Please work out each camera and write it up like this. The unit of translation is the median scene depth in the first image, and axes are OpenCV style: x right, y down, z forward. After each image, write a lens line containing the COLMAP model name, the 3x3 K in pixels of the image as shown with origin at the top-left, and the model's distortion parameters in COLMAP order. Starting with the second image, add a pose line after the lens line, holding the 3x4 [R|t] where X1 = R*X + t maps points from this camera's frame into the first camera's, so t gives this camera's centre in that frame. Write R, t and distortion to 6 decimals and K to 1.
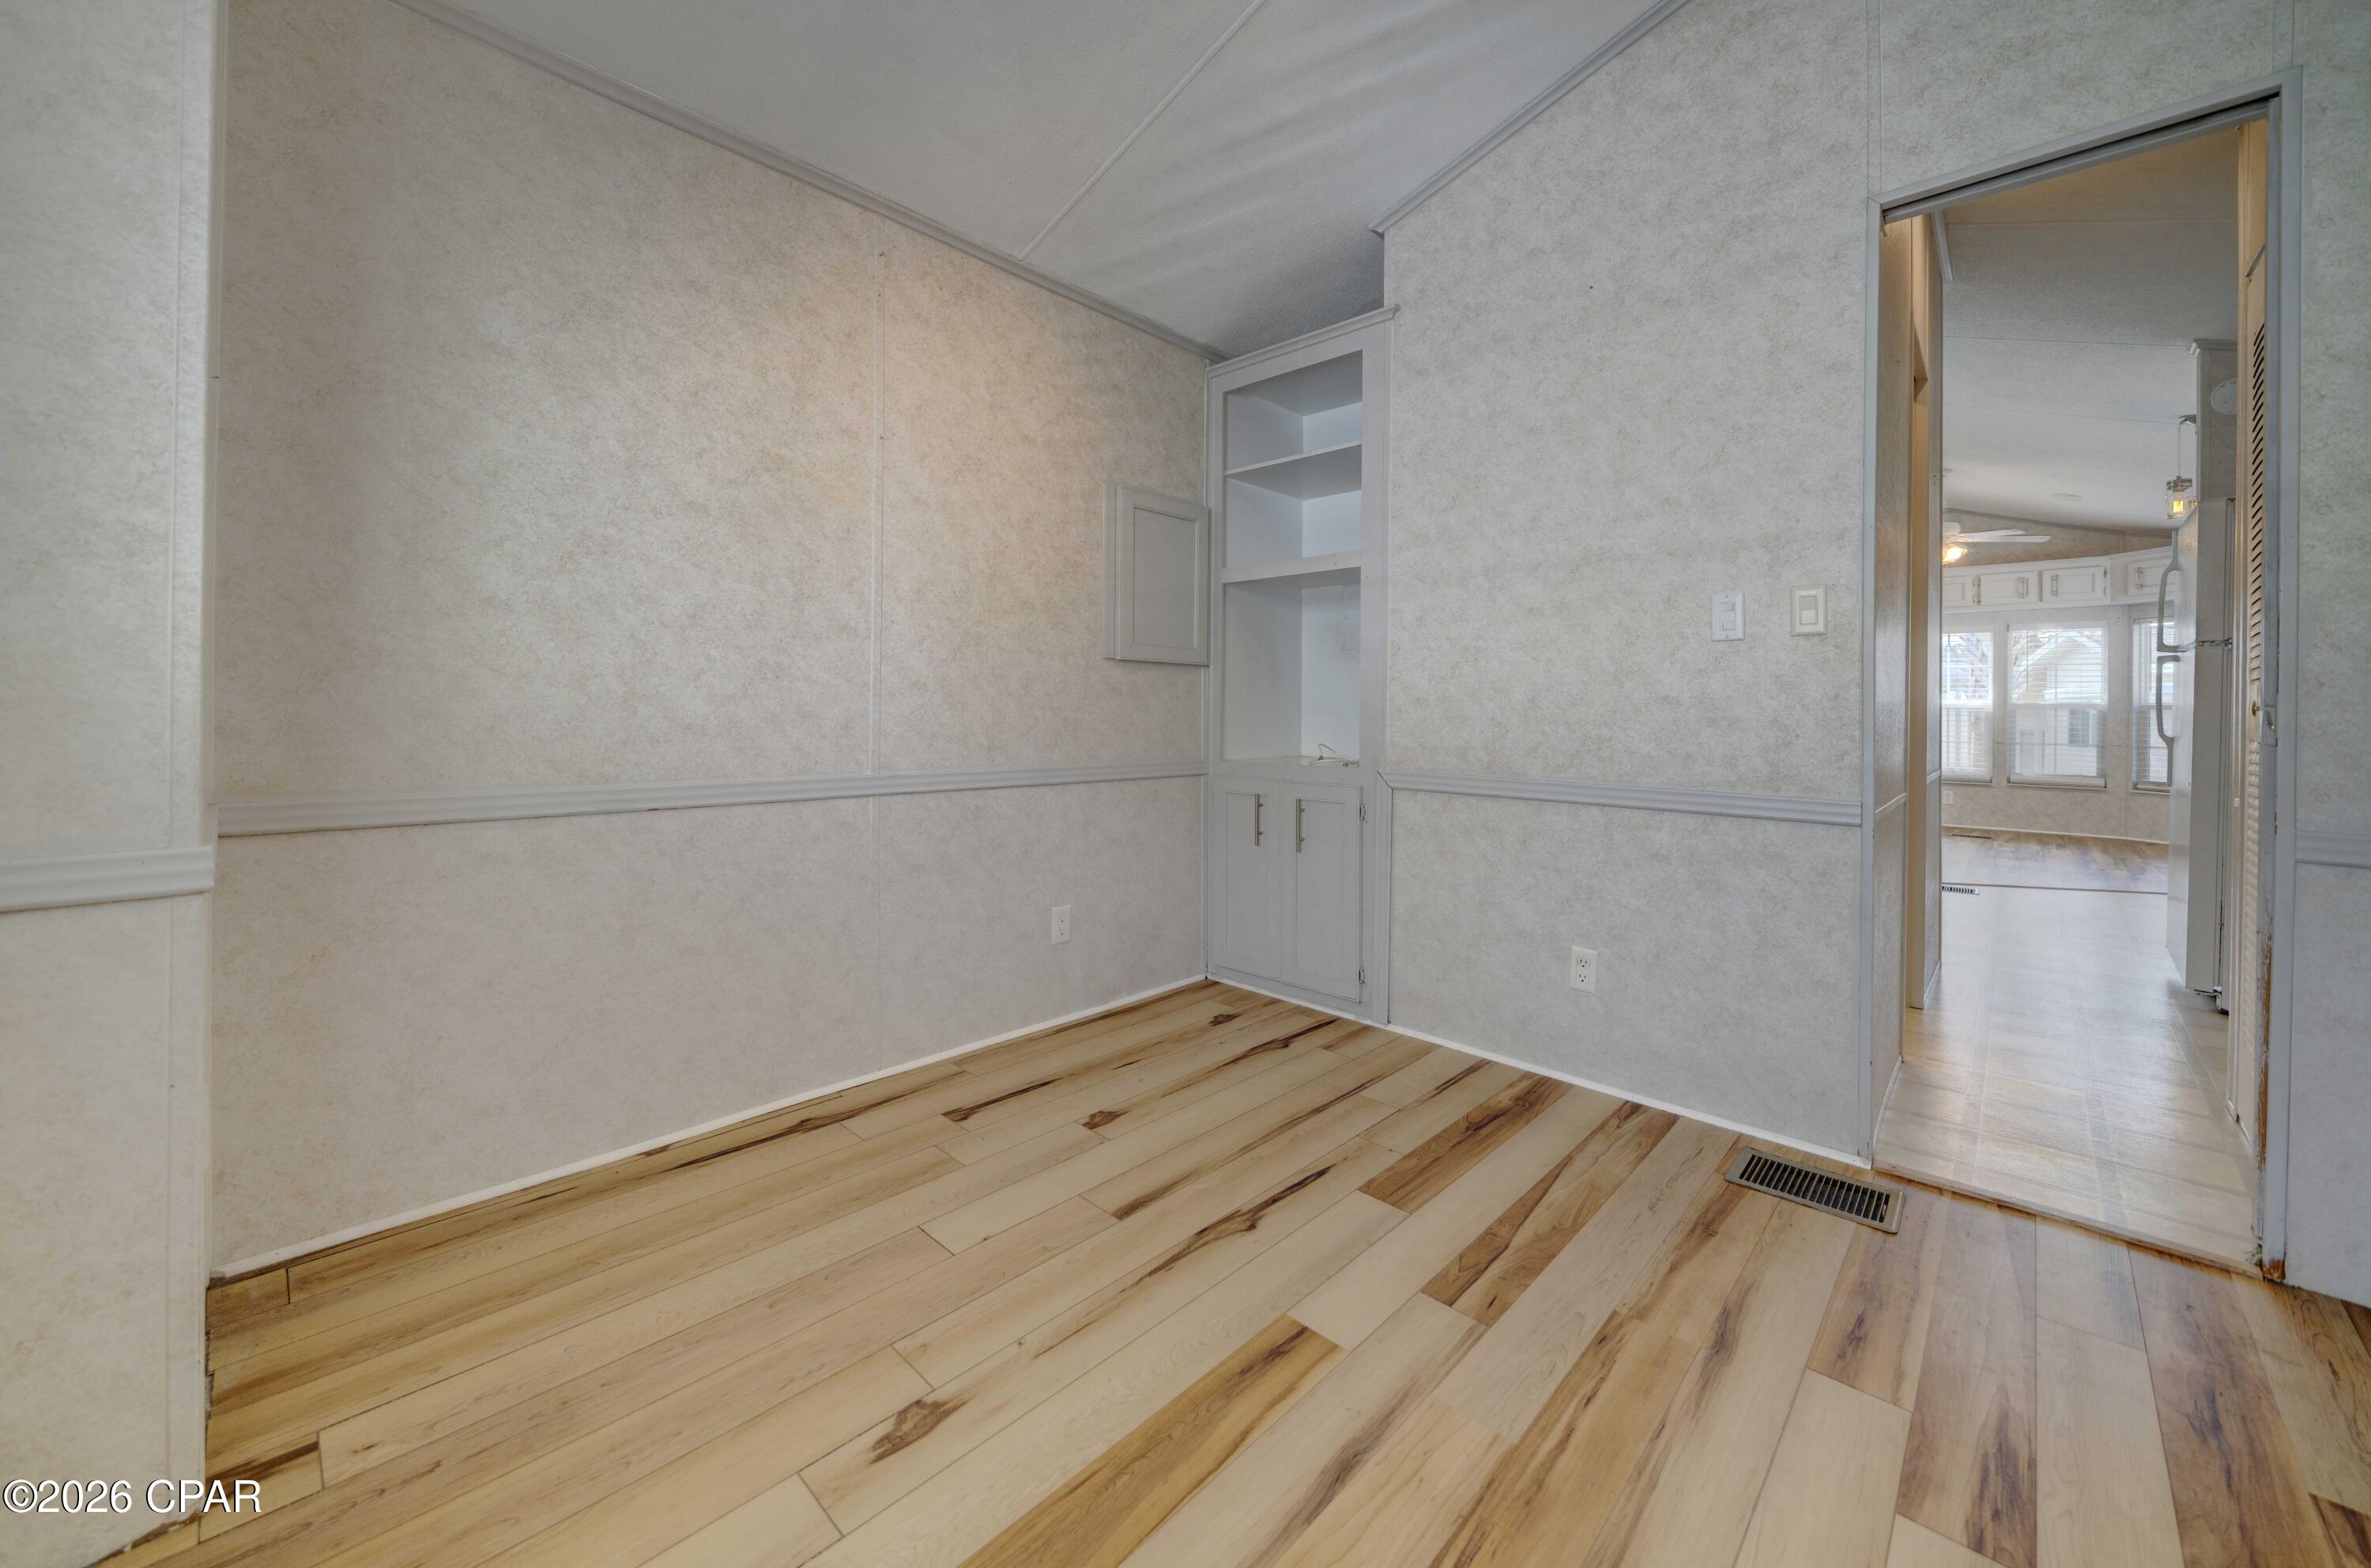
lens RADIAL K [[869.8, 0, 1189.9], [0, 869.8, 712.1], [0, 0, 1]] dist [-0.001427, -0.000221]
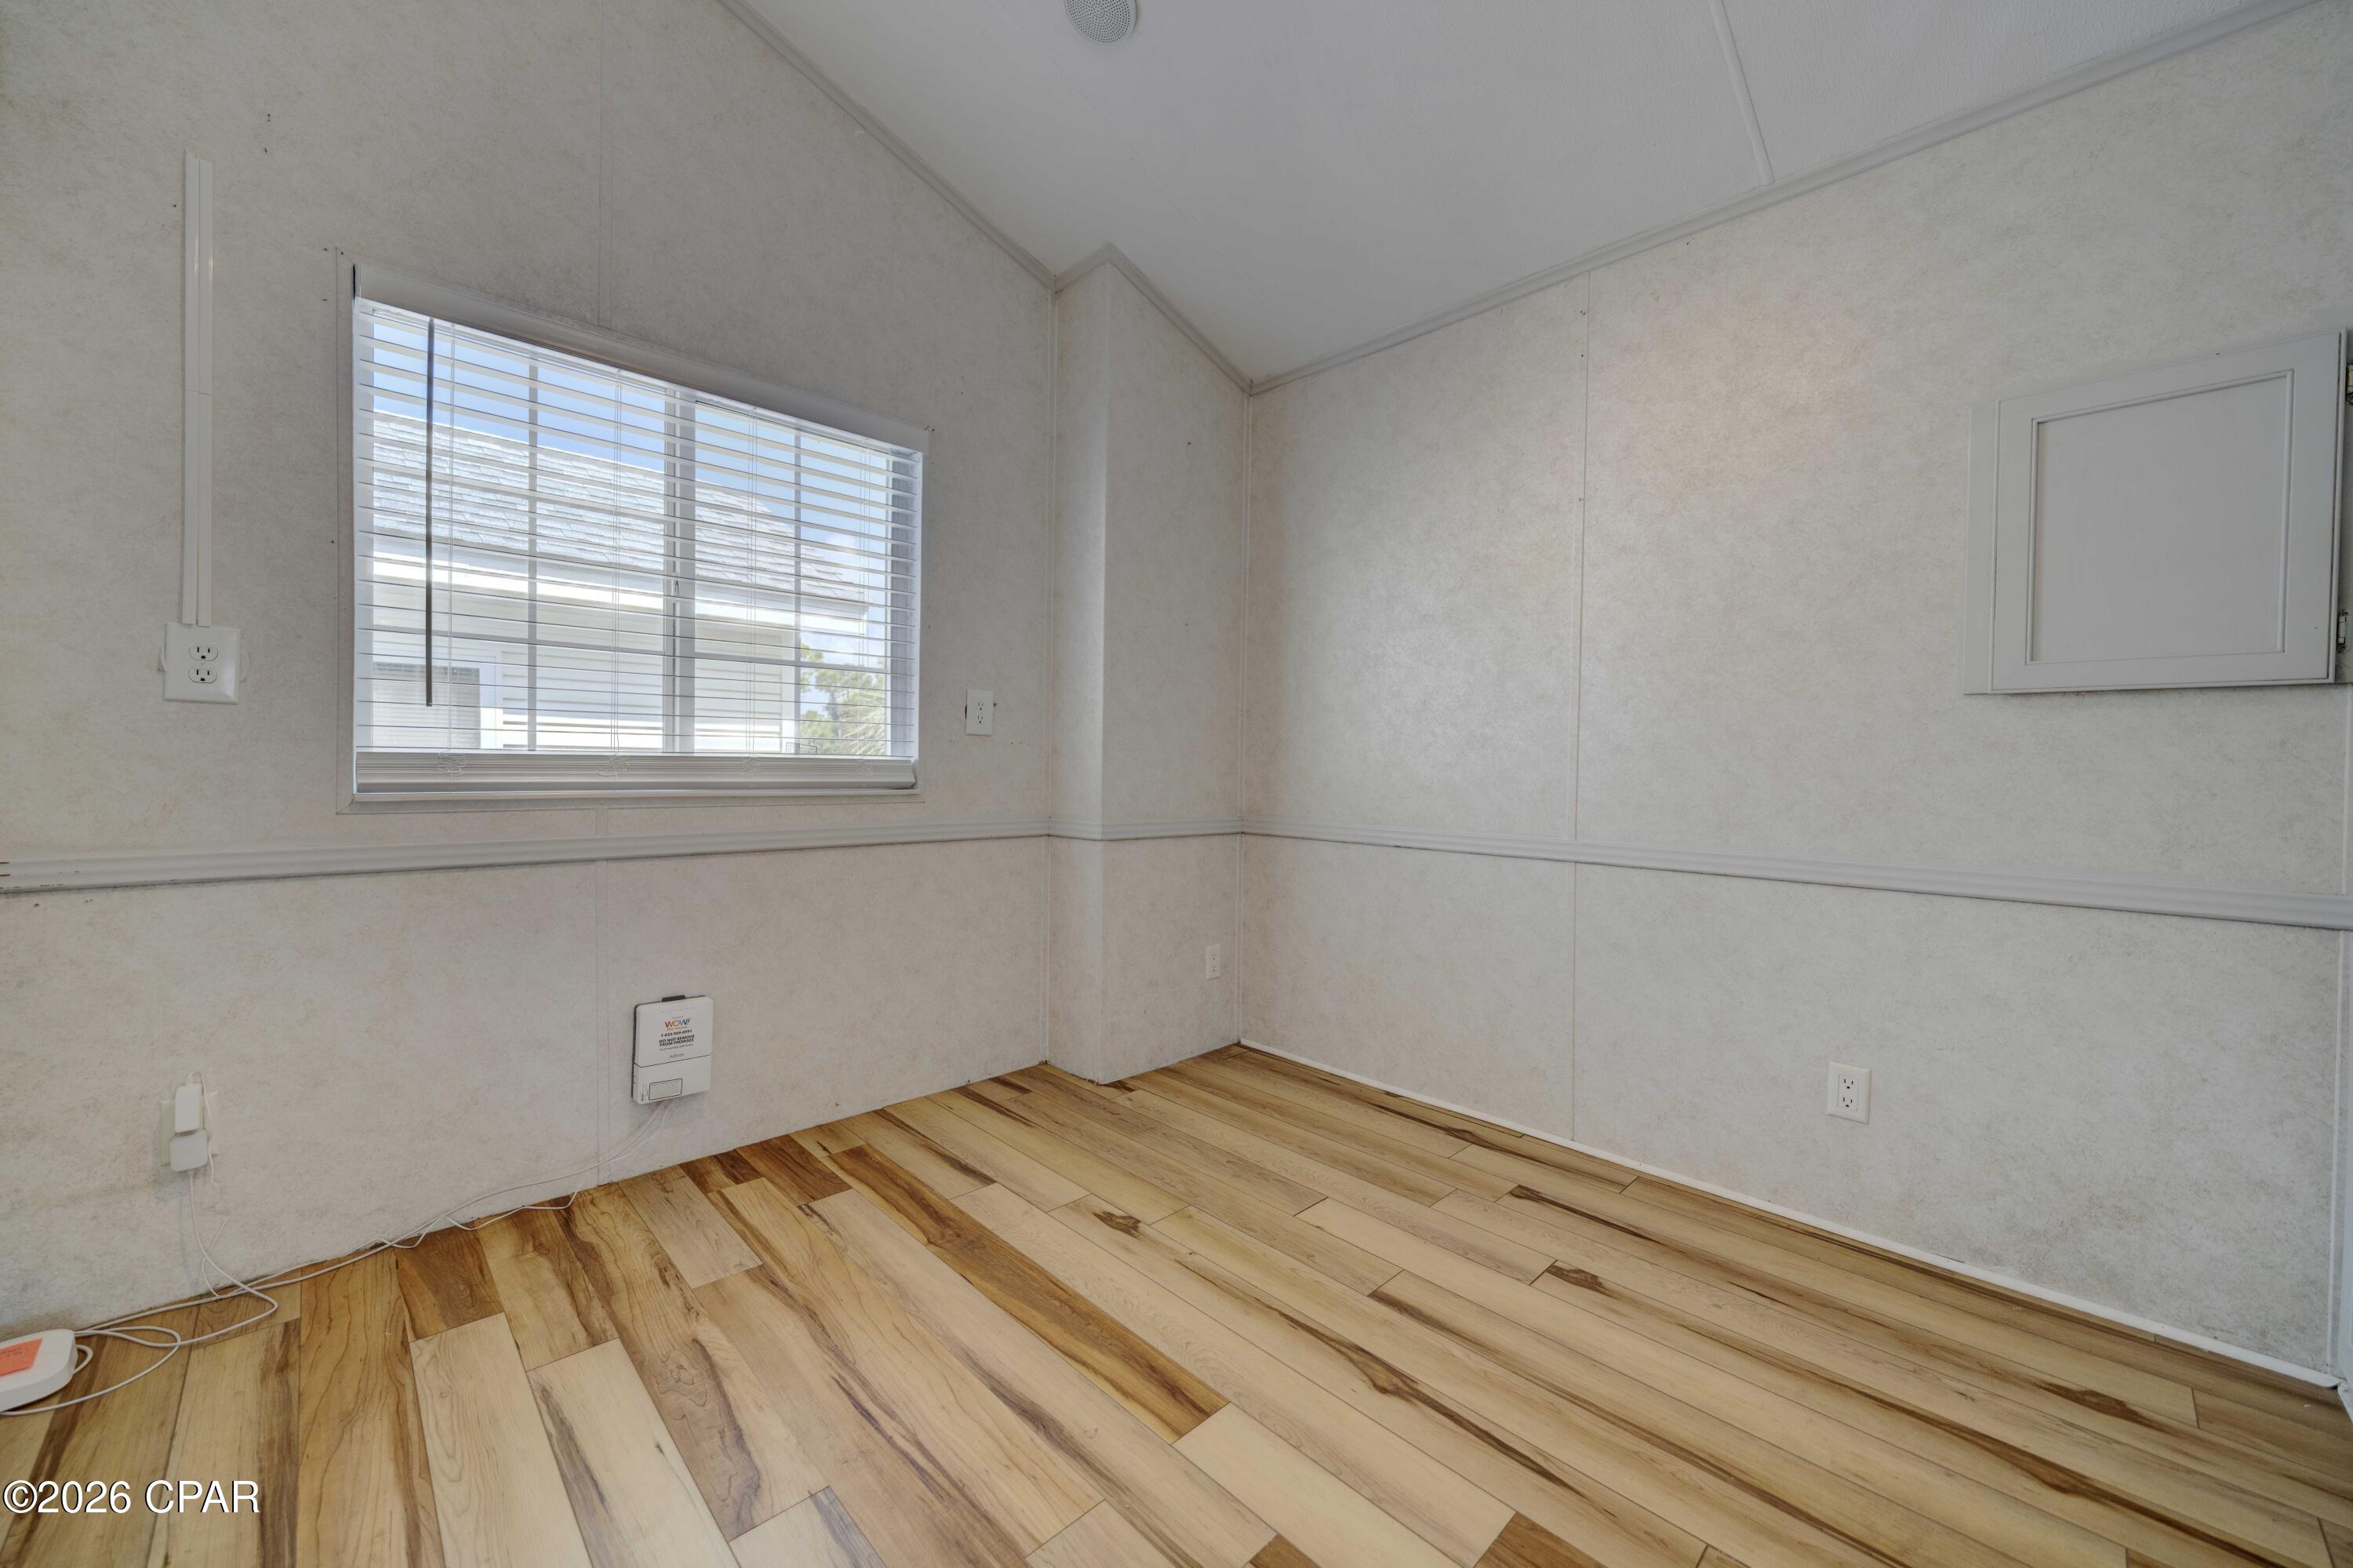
lens RADIAL K [[881.6, 0, 1214.8], [0, 881.6, 785.4], [0, 0, 1]] dist [0.000021, 0.000056]
pose [[0.000102, 0.007673, -0.999971, 0.729499], [-0.019066, 0.999789, 0.007670, 0.009702], [0.999818, 0.019065, 0.000248, 0.665377]]
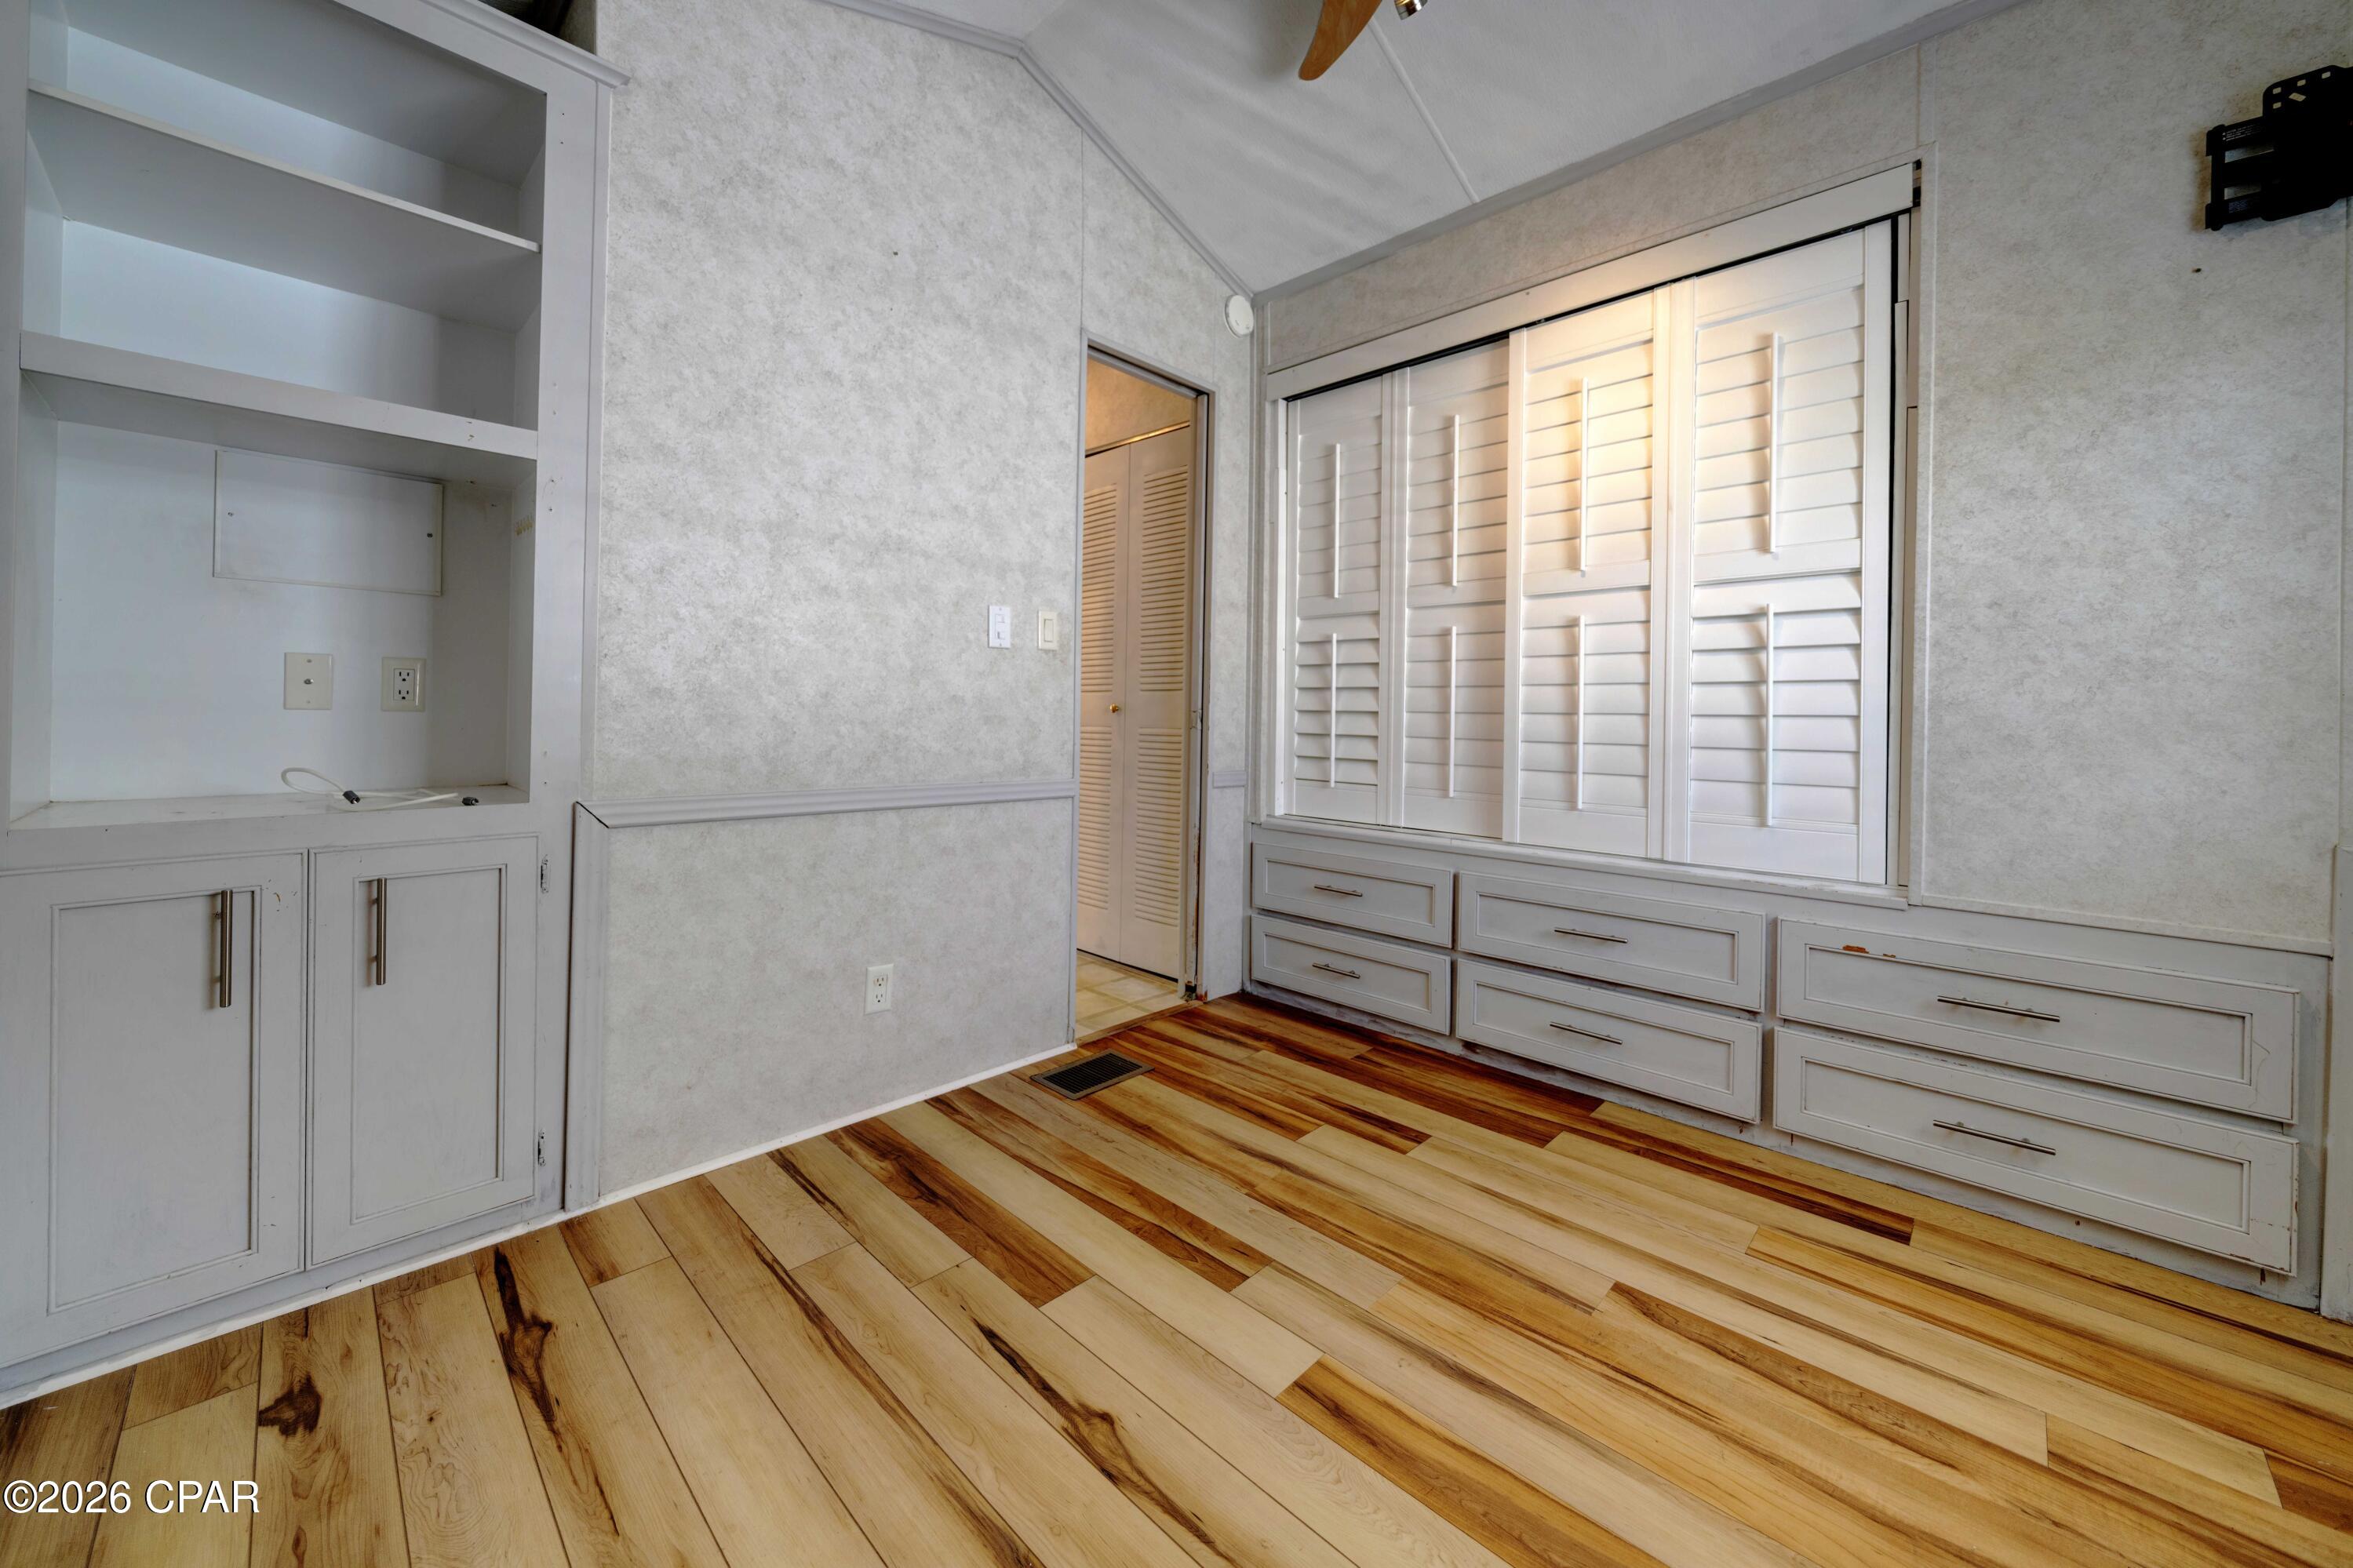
lens RADIAL K [[887.1, 0, 1185.2], [0, 887.1, 712.9], [0, 0, 1]] dist [-0.003901, -0.000200]
pose [[0.005734, -0.008794, 0.999945, -0.542525], [-0.015520, 0.999840, 0.008882, -0.011830], [-0.999863, -0.015570, 0.005597, 0.752718]]
